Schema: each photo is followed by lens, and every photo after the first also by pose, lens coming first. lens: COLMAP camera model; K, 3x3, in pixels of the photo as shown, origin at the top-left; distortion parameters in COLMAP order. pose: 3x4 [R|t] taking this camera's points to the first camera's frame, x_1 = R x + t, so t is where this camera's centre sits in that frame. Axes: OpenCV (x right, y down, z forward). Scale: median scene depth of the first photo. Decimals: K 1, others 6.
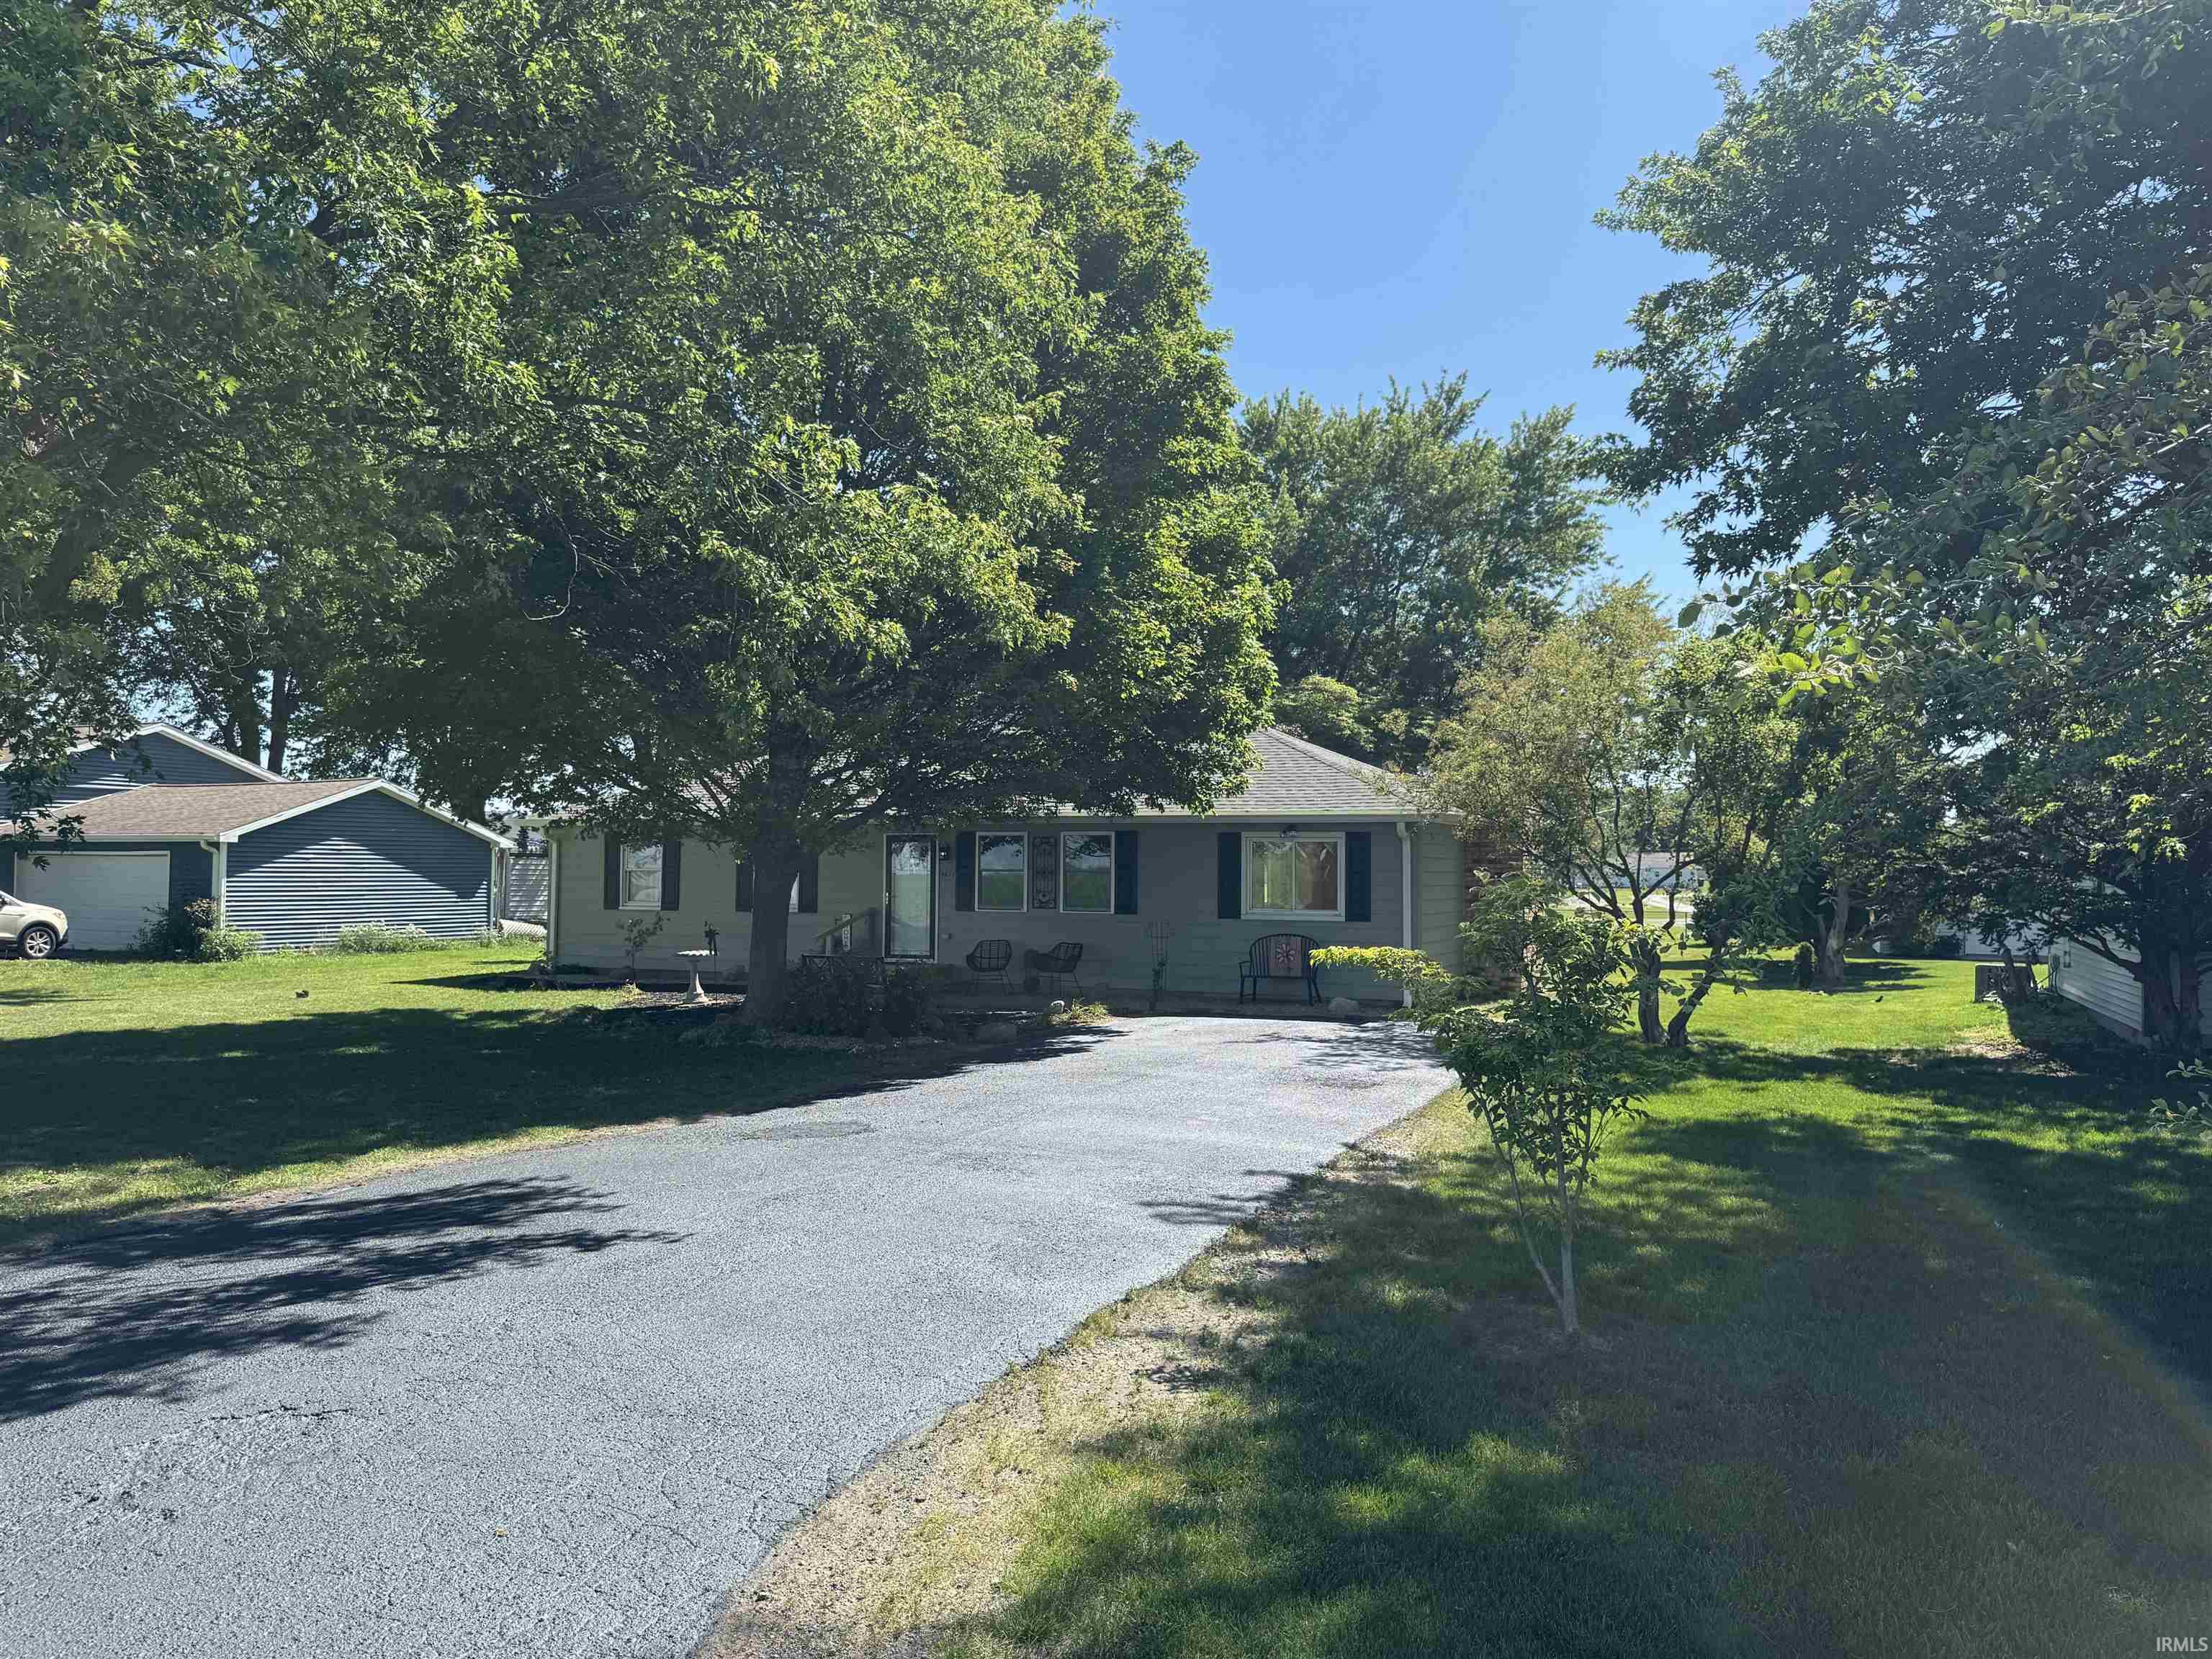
lens RADIAL K [[1611.4, 0, 966.3], [0, 1611.4, 832.2], [0, 0, 1]] dist [0.070756, -0.105155]
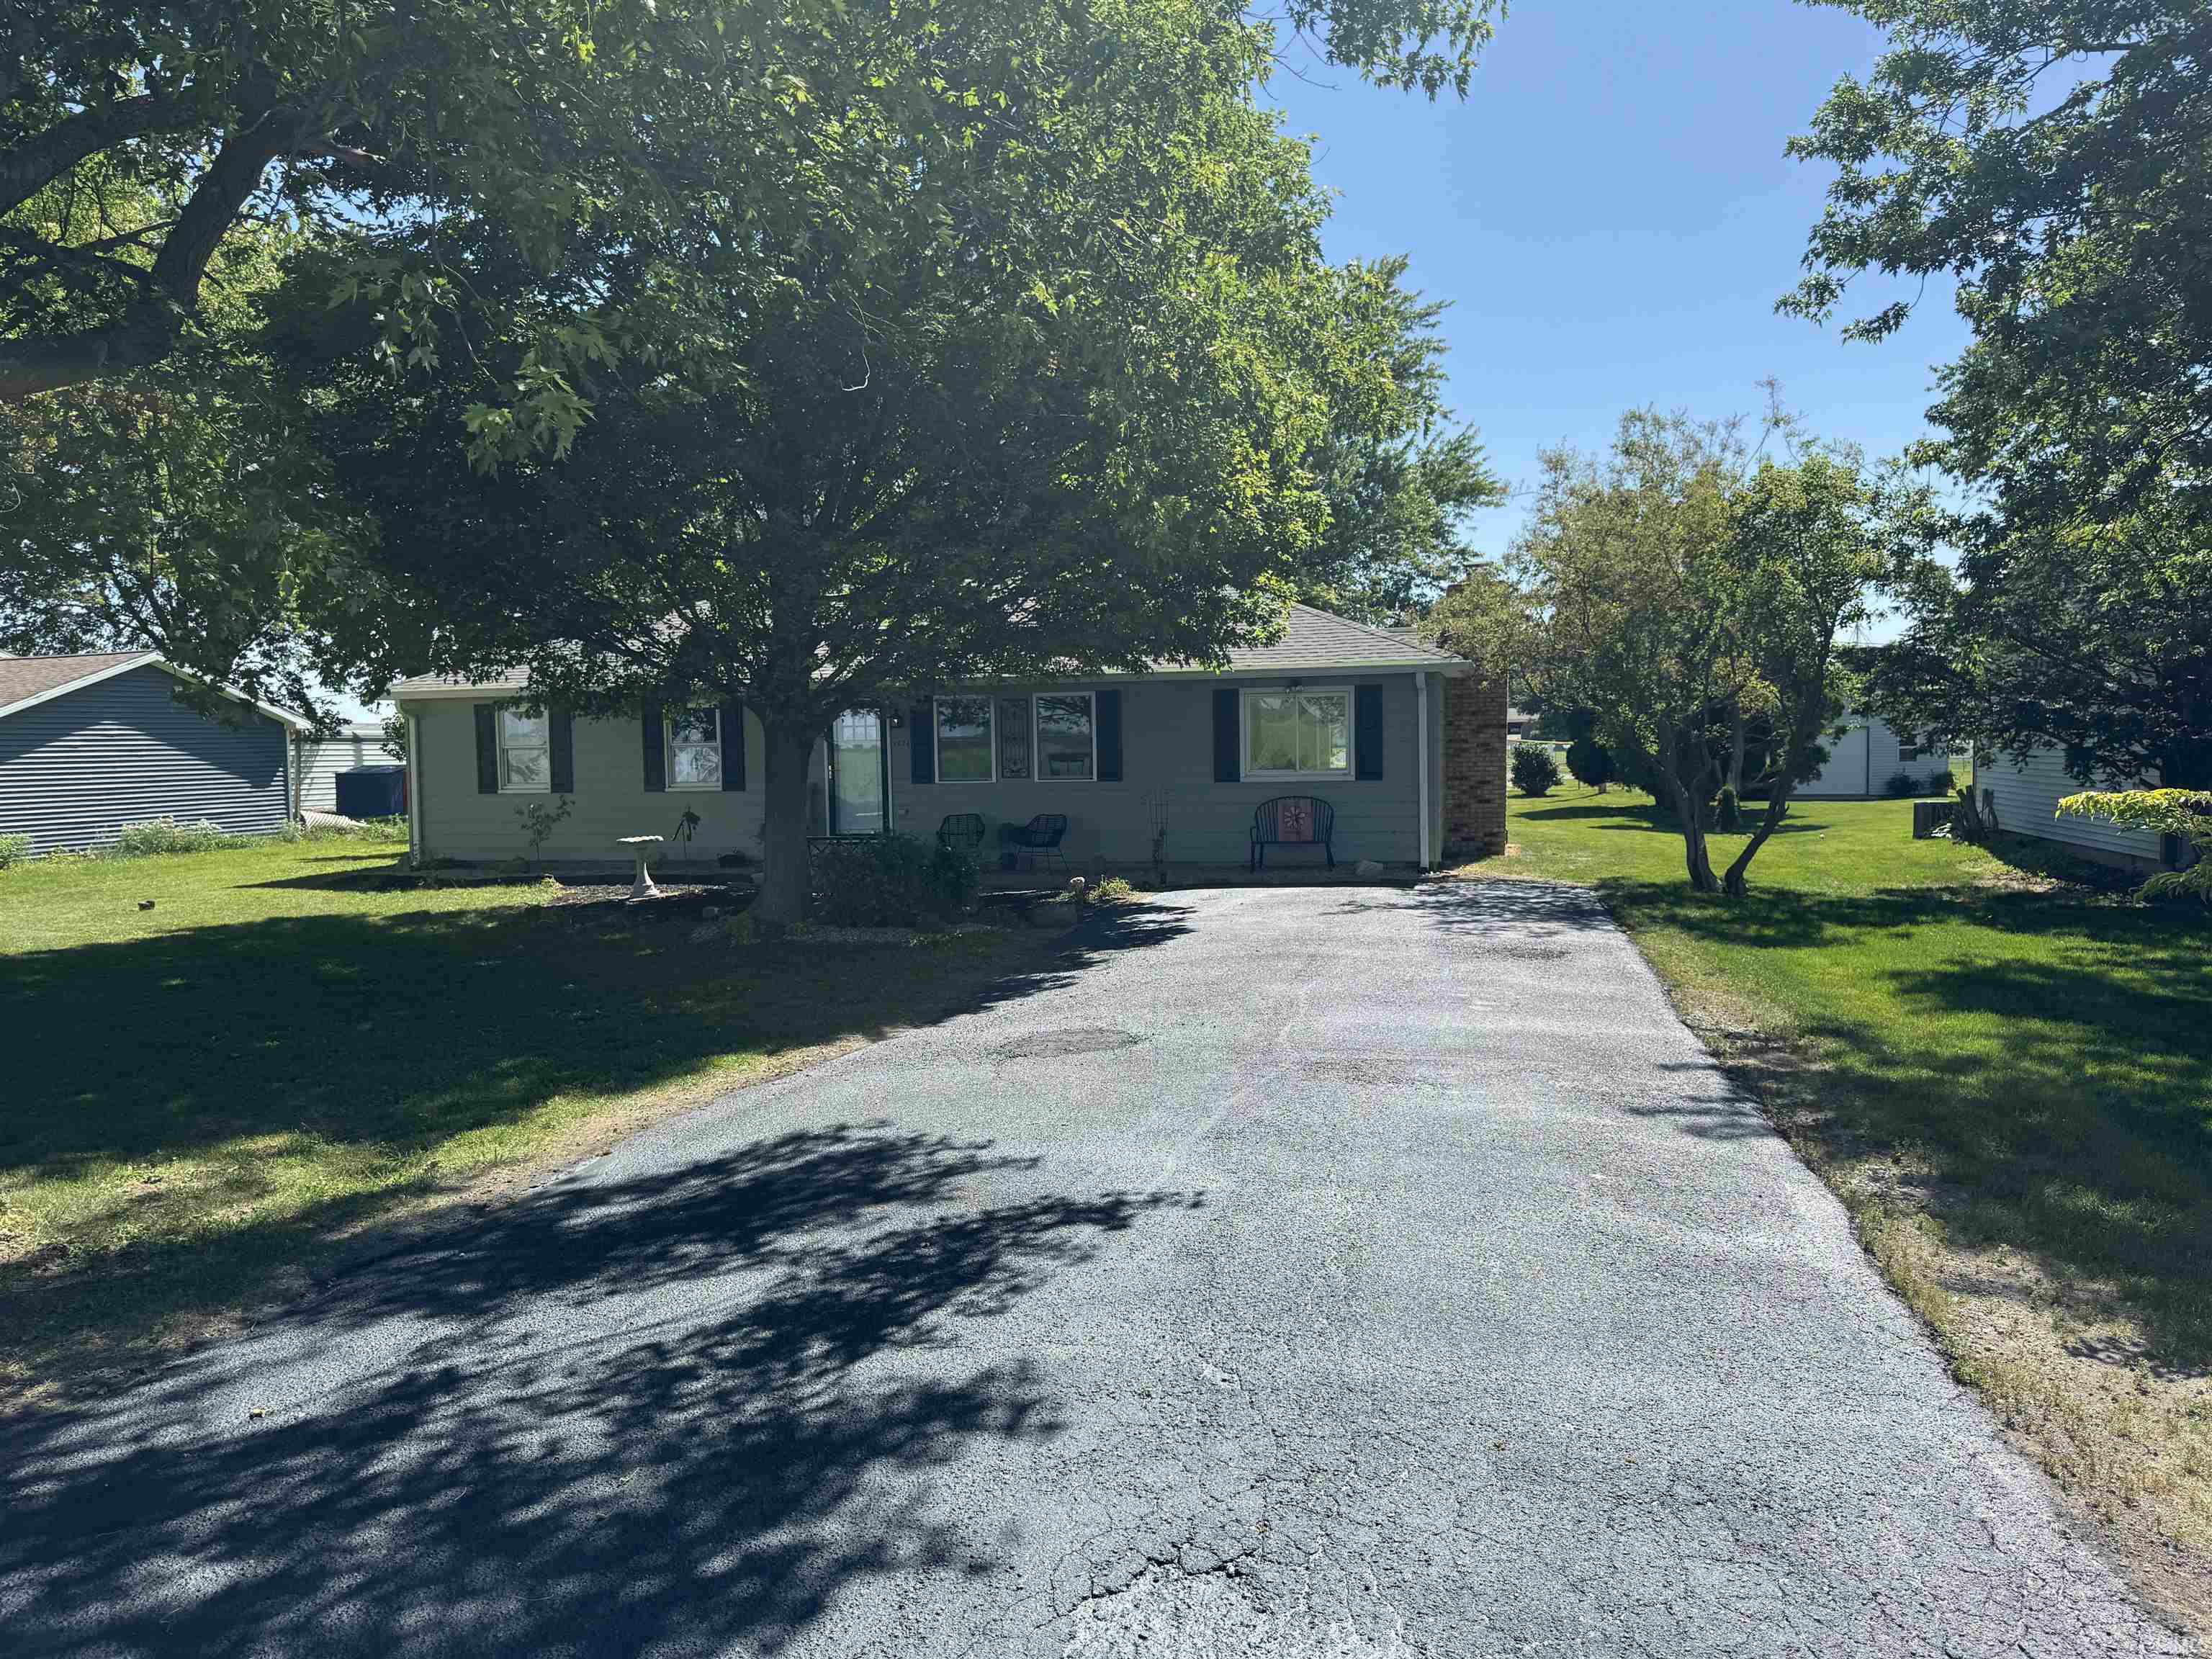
lens RADIAL K [[1611.4, 0, 966.3], [0, 1611.4, 832.2], [0, 0, 1]] dist [0.070756, -0.105155]
pose [[0.981718, -0.035452, 0.187012, -0.162700], [0.021010, 0.996681, 0.078653, 0.005976], [-0.189180, -0.073286, 0.979204, 0.114282]]
